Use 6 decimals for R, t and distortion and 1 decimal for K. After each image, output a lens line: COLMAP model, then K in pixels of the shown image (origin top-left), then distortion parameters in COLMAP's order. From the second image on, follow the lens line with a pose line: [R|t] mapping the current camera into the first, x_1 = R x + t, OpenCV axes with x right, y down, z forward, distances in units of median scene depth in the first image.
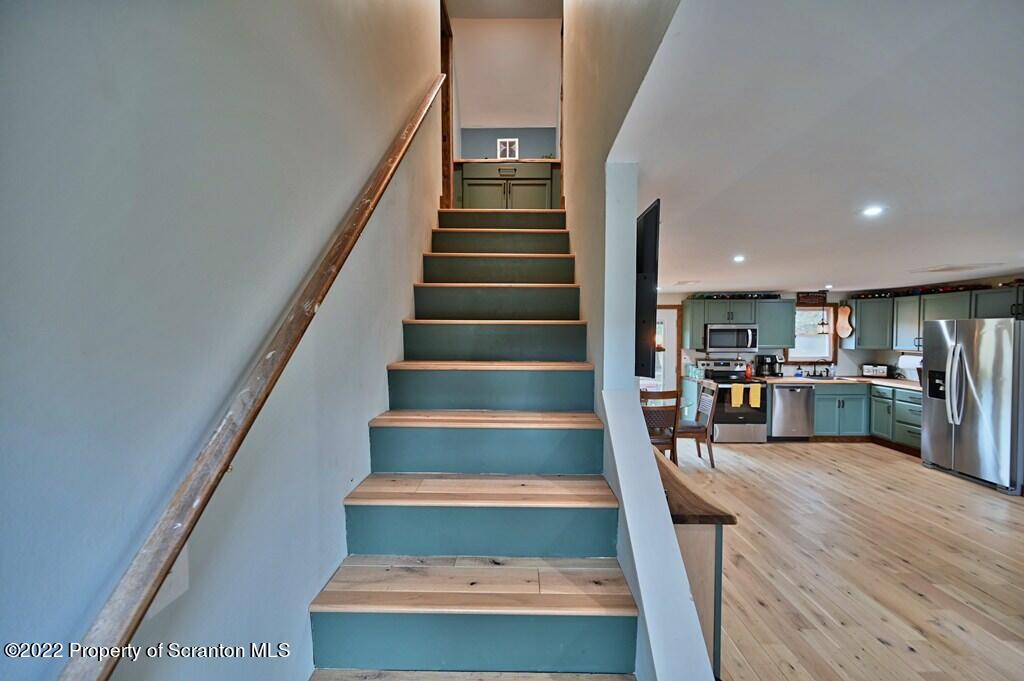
lens RADIAL K [[403.1, 0, 516.8], [0, 403.1, 343.1], [0, 0, 1]] dist [-0.000211, 0.000401]
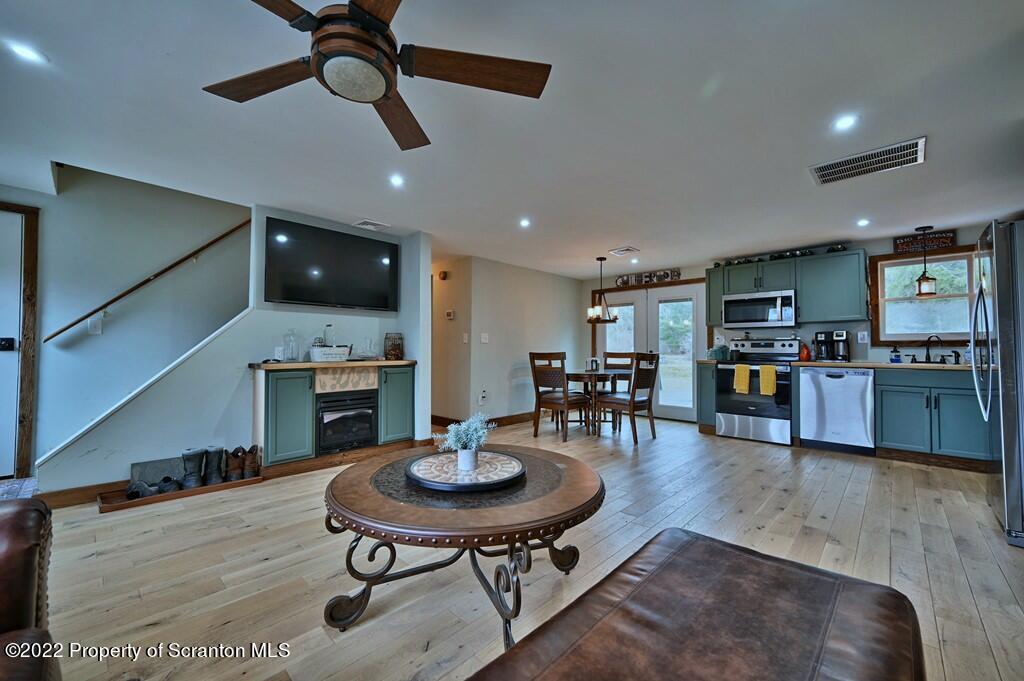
lens RADIAL K [[403.6, 0, 516.5], [0, 403.6, 338.8], [0, 0, 1]] dist [0.000836, 0.000091]
pose [[0.737233, -0.014332, -0.675487, 0.739895], [-0.023971, 0.998591, -0.047349, 0.096029], [0.675213, 0.051099, 0.735850, 0.095294]]
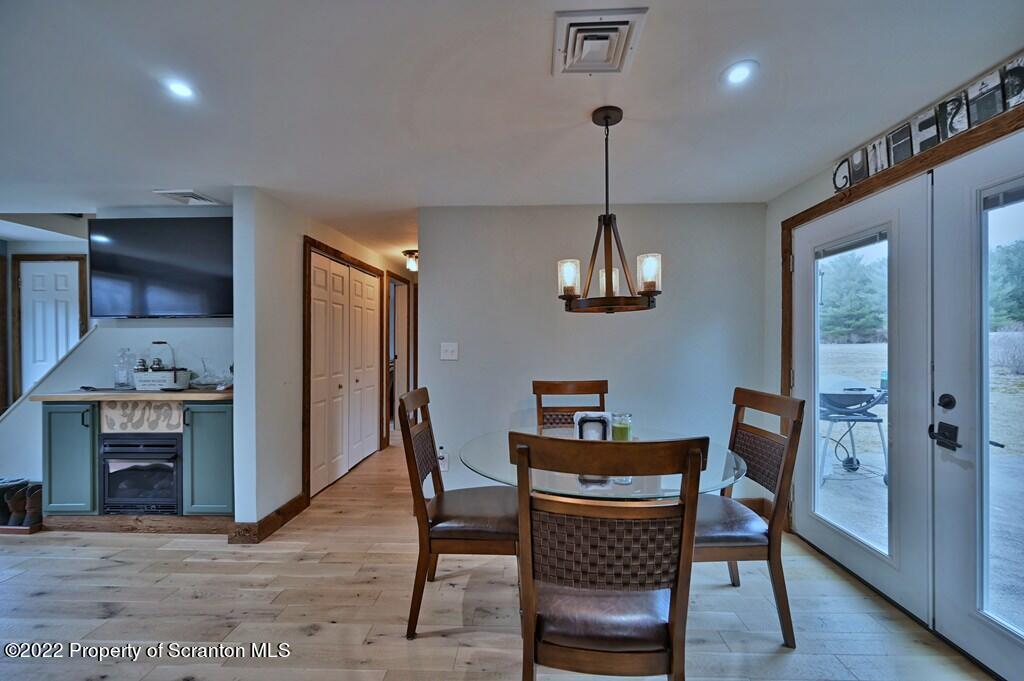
lens RADIAL K [[403.7, 0, 517.5], [0, 403.7, 342.0], [0, 0, 1]] dist [-0.002389, 0.000556]
pose [[-0.017125, -0.001560, -0.999852, 0.575748], [-0.025926, 0.999663, -0.001115, 0.040532], [0.999517, 0.025903, -0.017160, 0.802920]]
